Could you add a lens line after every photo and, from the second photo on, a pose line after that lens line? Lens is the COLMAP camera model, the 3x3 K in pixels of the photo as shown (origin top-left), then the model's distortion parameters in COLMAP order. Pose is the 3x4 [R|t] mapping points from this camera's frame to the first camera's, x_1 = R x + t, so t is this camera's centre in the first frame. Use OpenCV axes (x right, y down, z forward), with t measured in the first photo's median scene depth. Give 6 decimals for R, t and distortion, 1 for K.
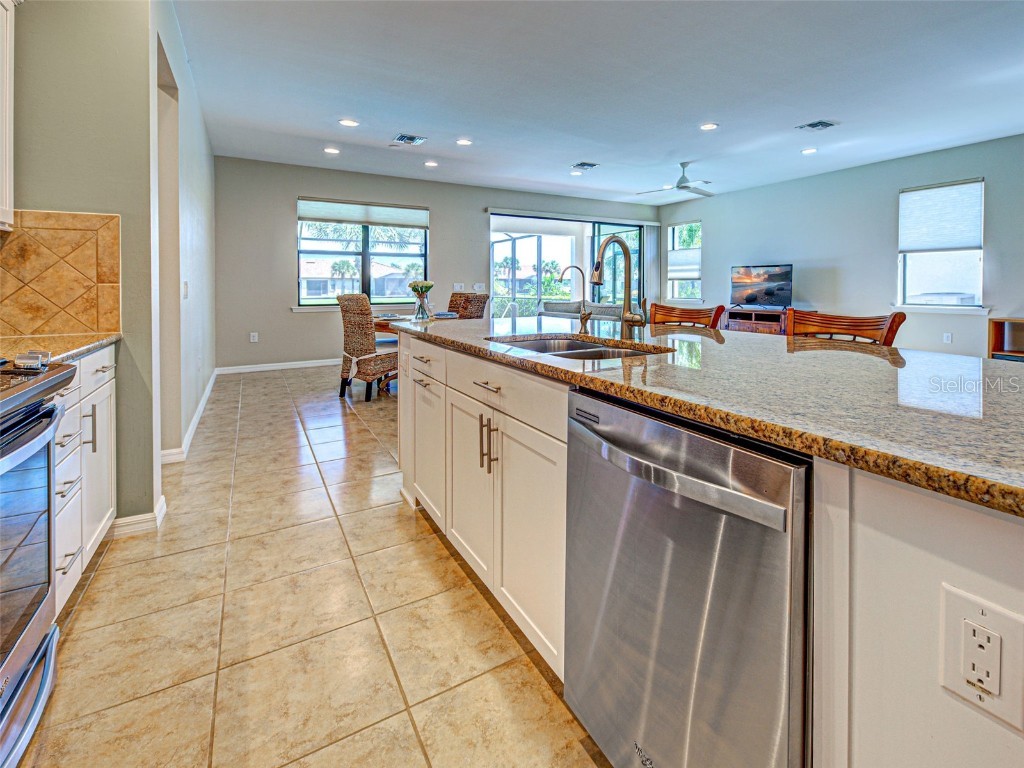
lens RADIAL K [[493.6, 0, 560.4], [0, 493.6, 289.9], [0, 0, 1]] dist [0.001045, -0.001739]
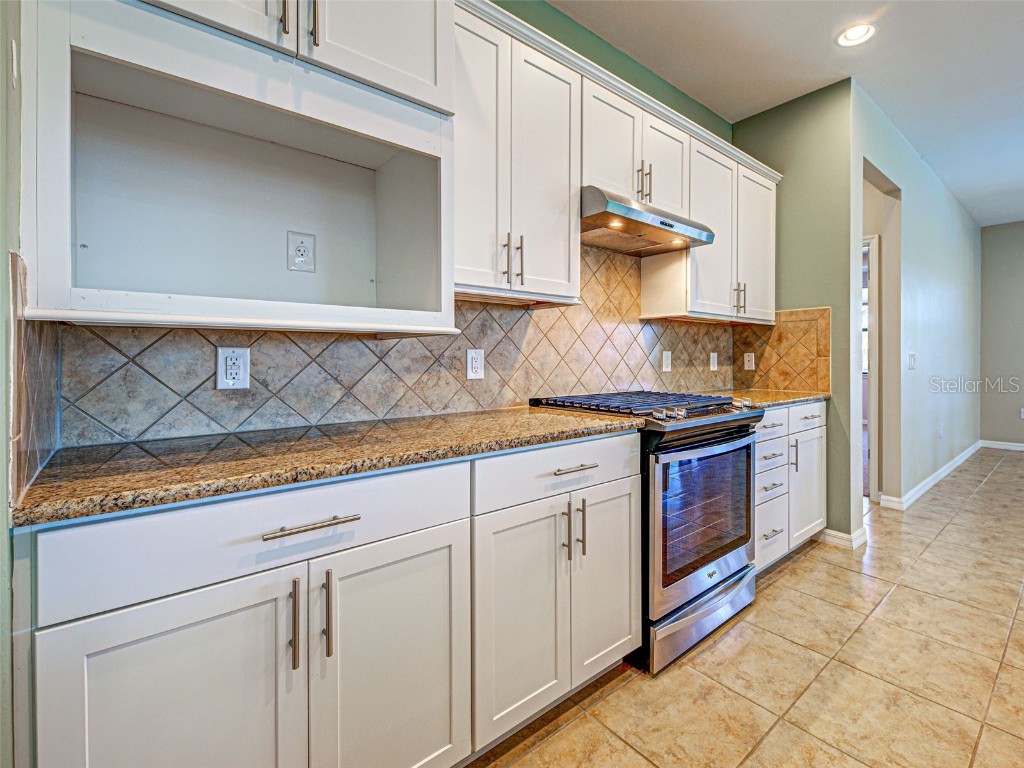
lens RADIAL K [[469.5, 0, 580.3], [0, 469.5, 358.2], [0, 0, 1]] dist [0.014657, -0.005850]
pose [[0.190350, 0.002876, -0.981712, 0.272126], [-0.007437, 0.999971, 0.001487, -0.007579], [0.981688, 0.007018, 0.190366, 0.077299]]
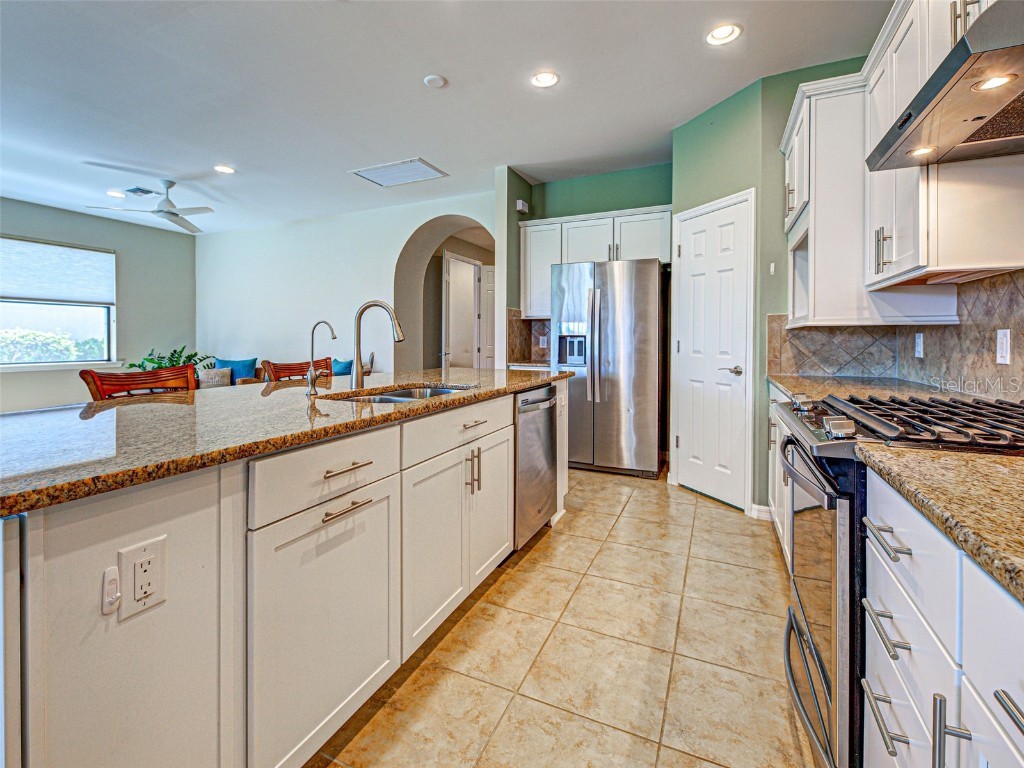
lens RADIAL K [[478.1, 0, 489.8], [0, 478.1, 345.8], [0, 0, 1]] dist [0.001411, 0.000030]
pose [[-0.533835, -0.007827, 0.845553, -0.900199], [0.009738, 0.999834, 0.015403, -0.015619], [-0.845533, 0.016456, -0.533670, 1.221876]]
